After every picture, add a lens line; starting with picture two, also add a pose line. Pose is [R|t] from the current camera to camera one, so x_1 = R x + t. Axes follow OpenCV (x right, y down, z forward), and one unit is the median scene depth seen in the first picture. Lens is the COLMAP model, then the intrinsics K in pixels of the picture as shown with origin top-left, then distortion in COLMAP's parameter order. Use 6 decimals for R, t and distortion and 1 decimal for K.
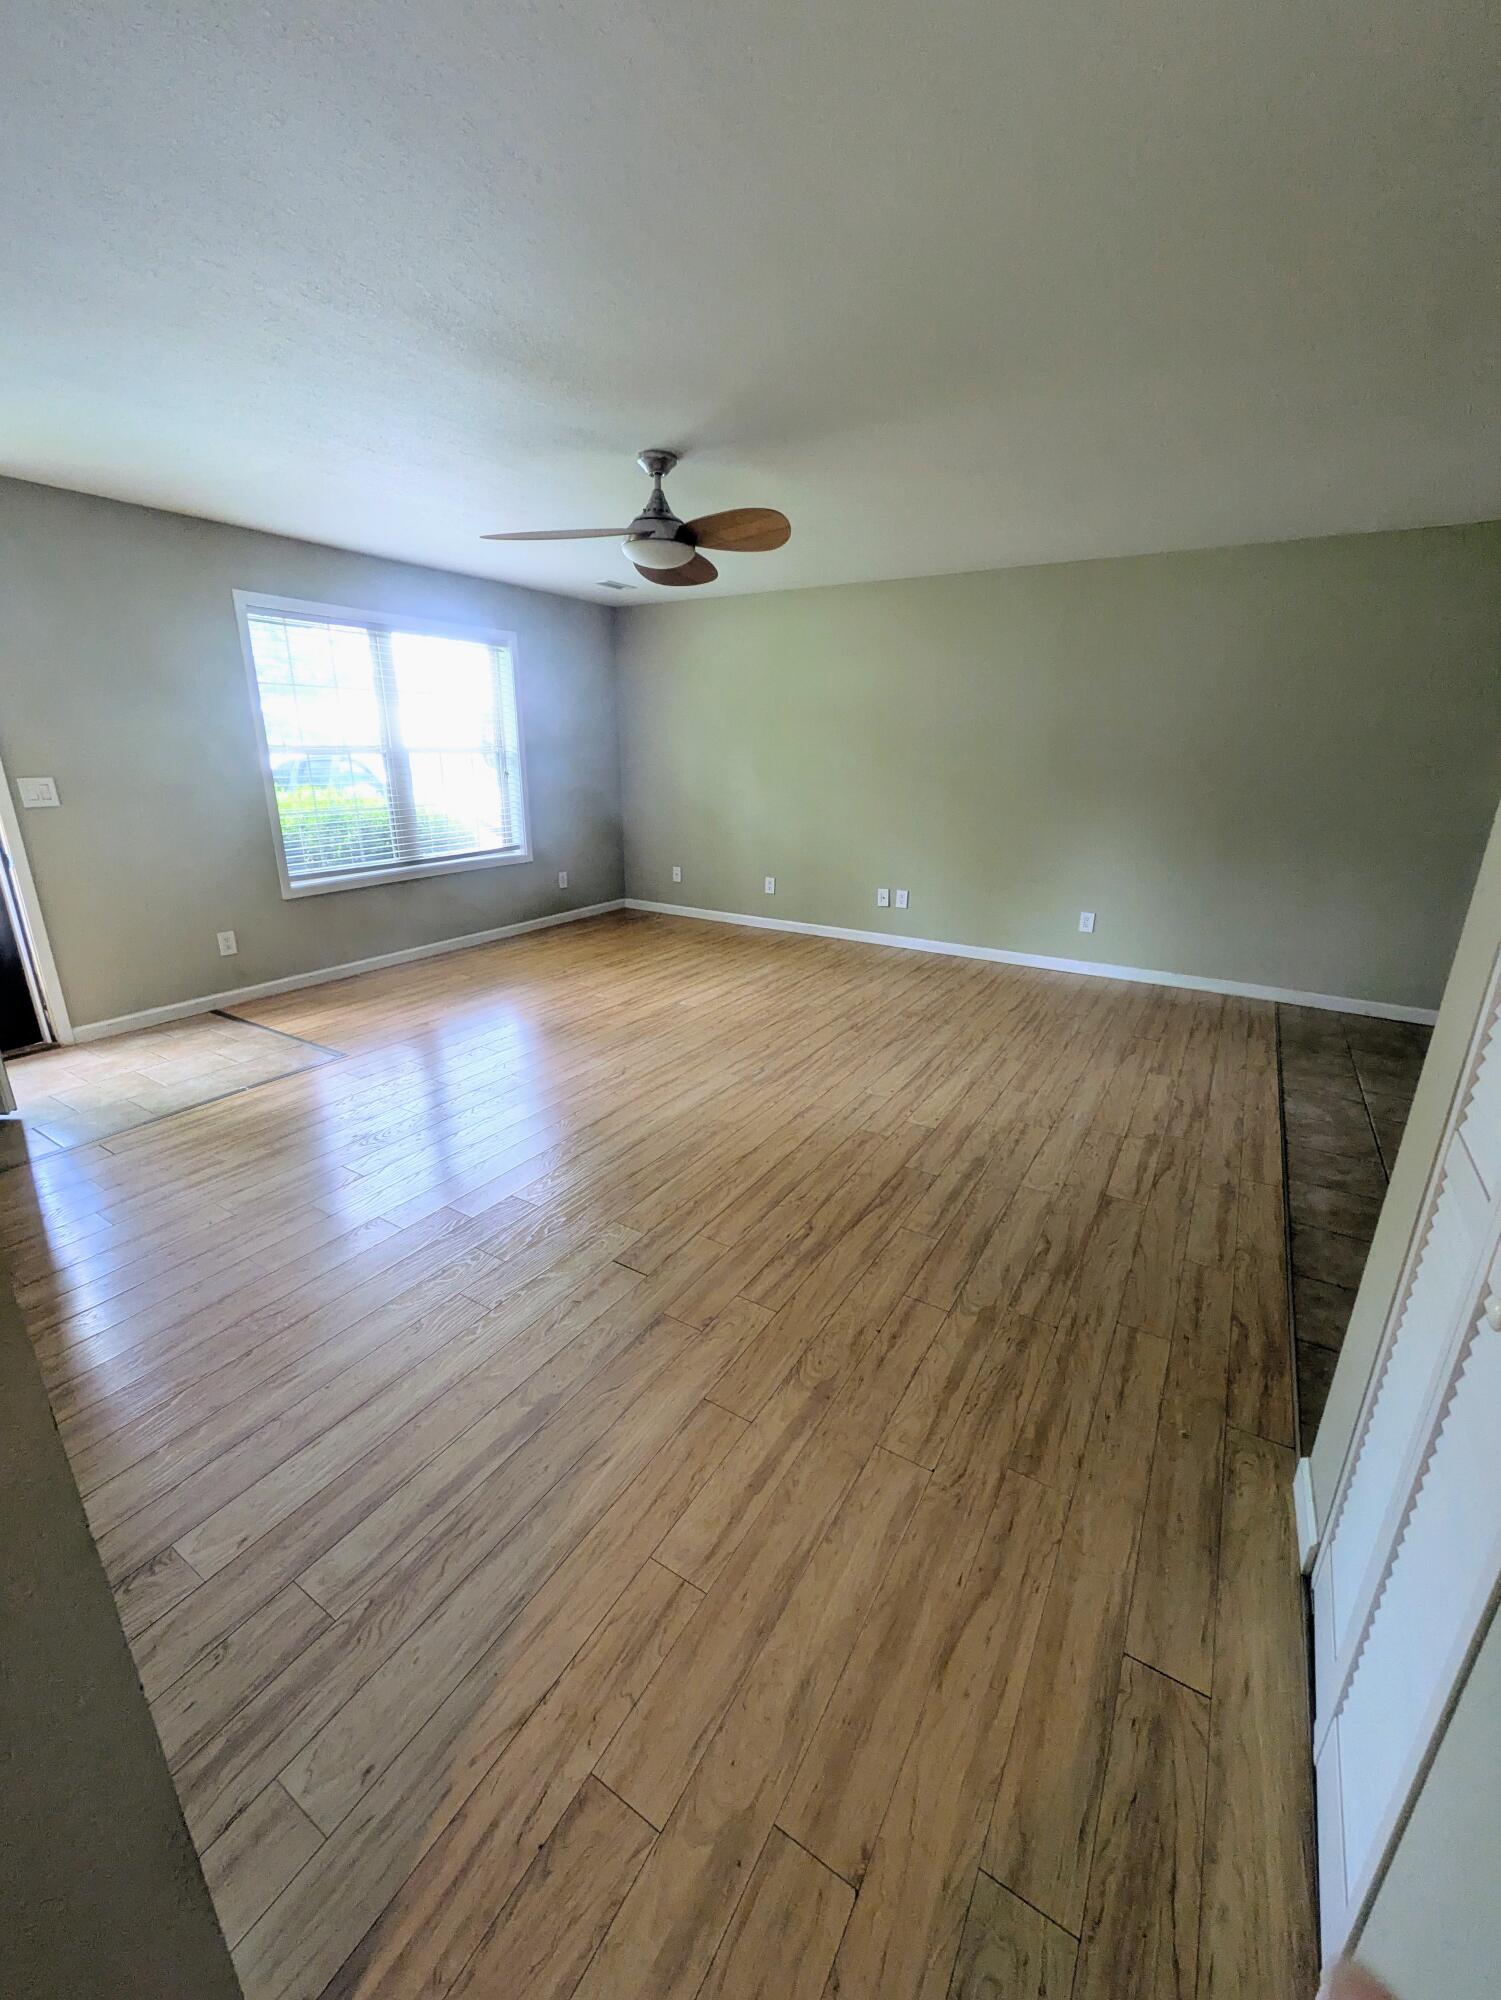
lens RADIAL K [[795.4, 0, 746.0], [0, 795.4, 993.3], [0, 0, 1]] dist [0.000664, -0.000195]
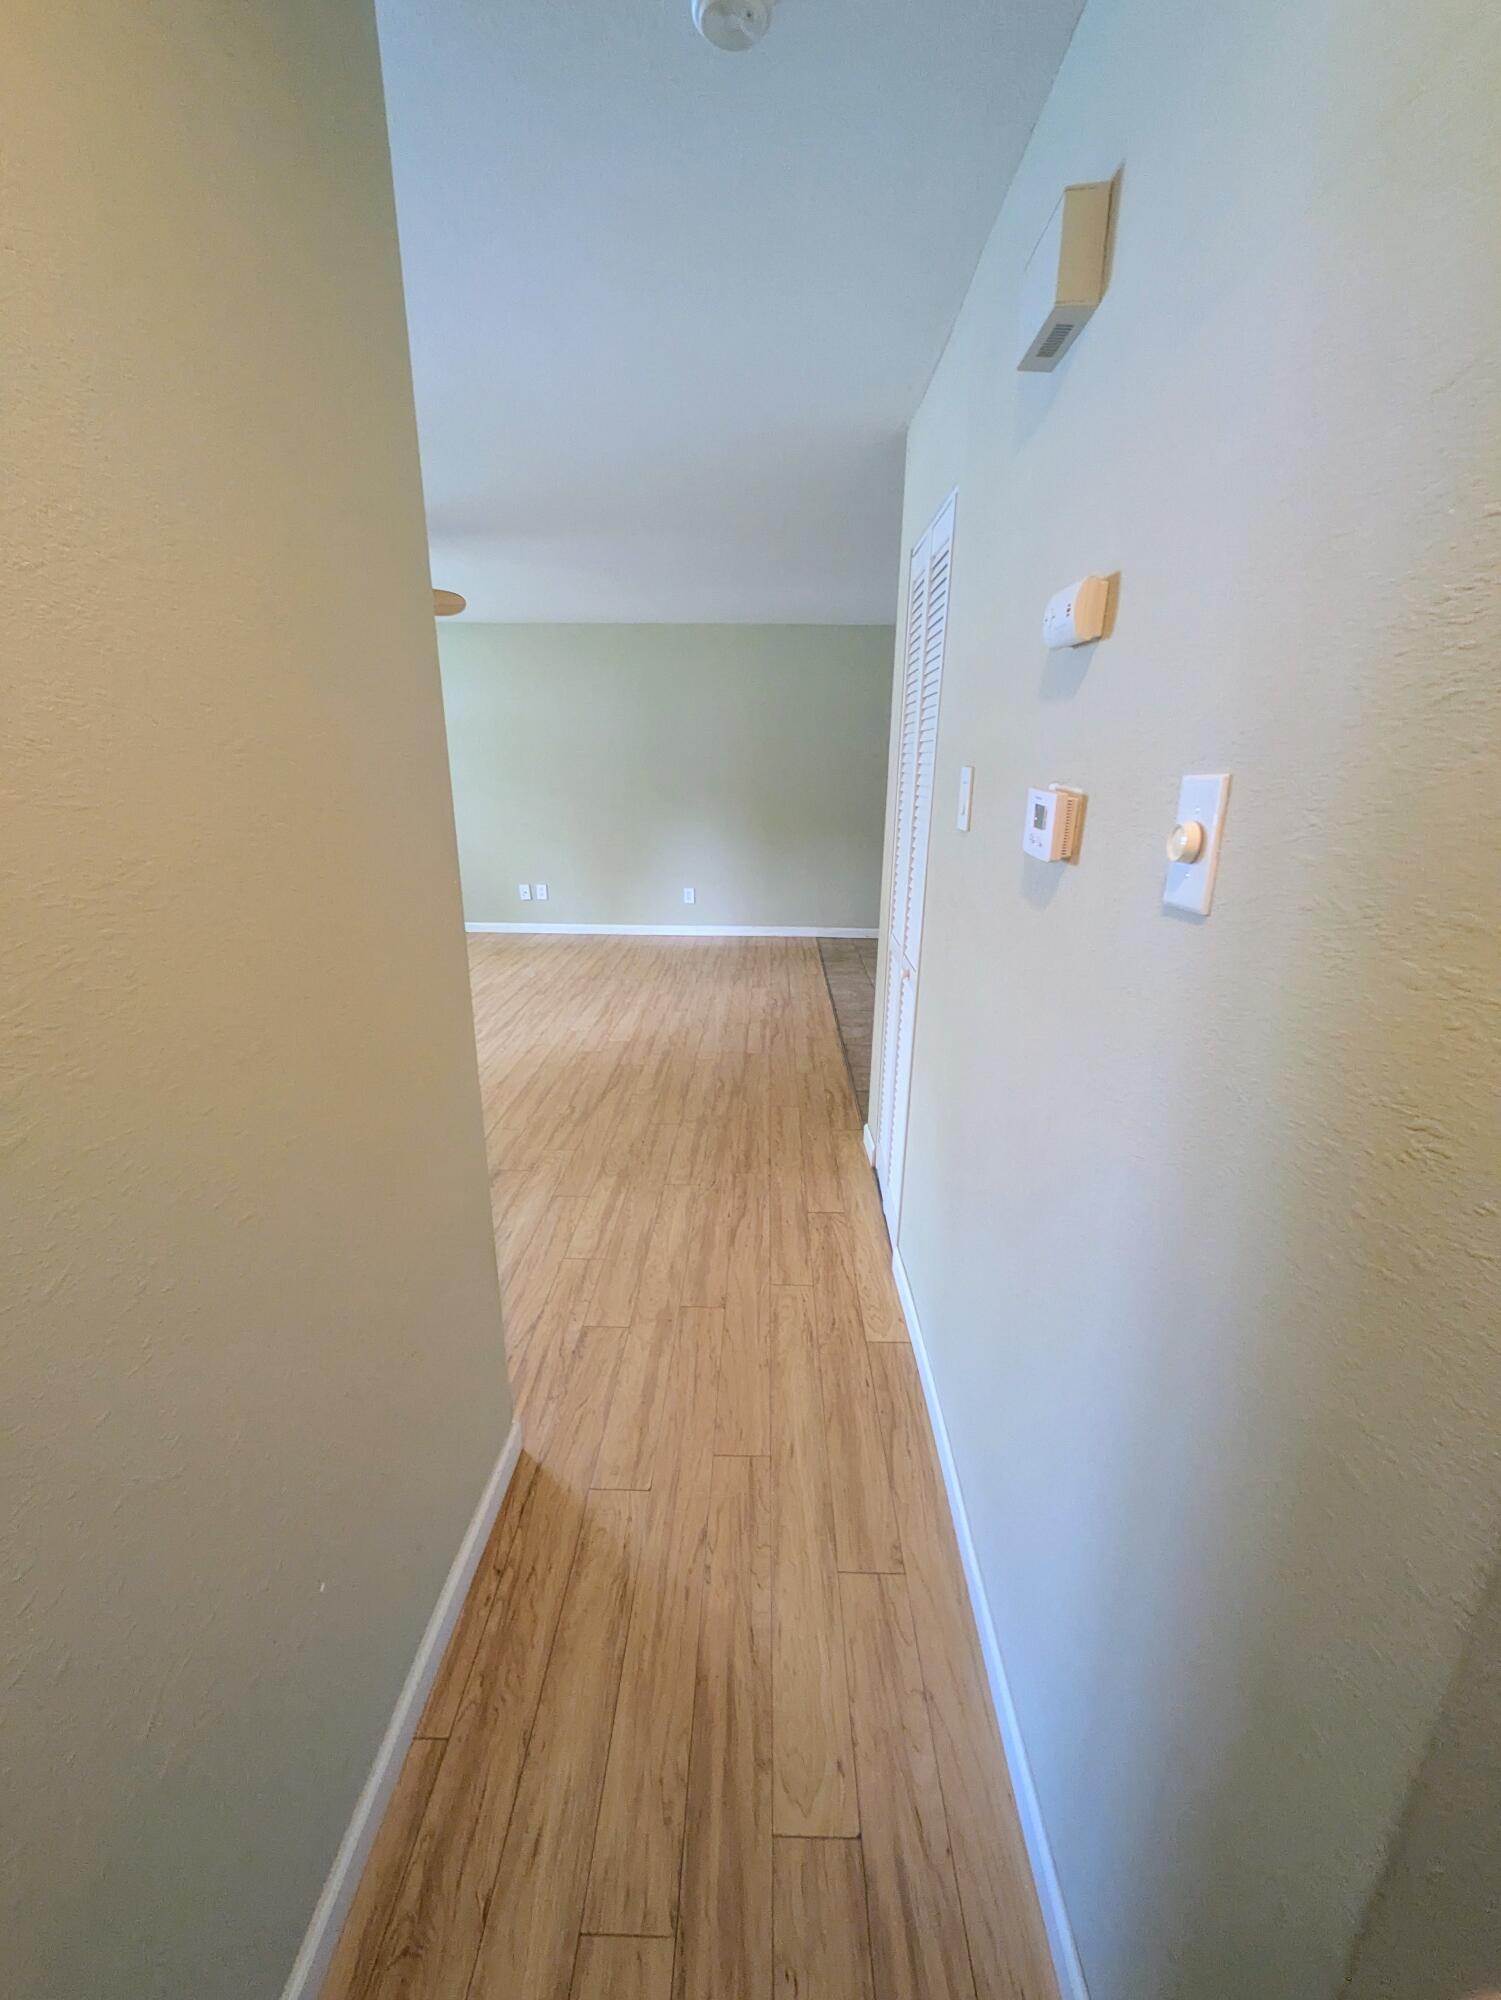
lens RADIAL K [[789.2, 0, 751.2], [0, 789.2, 997.7], [0, 0, 1]] dist [-0.001899, -0.000016]
pose [[0.862415, -0.148965, 0.483787, -0.278939], [0.151358, 0.987881, 0.034366, 0.094014], [-0.483044, 0.043587, 0.874511, -0.371194]]
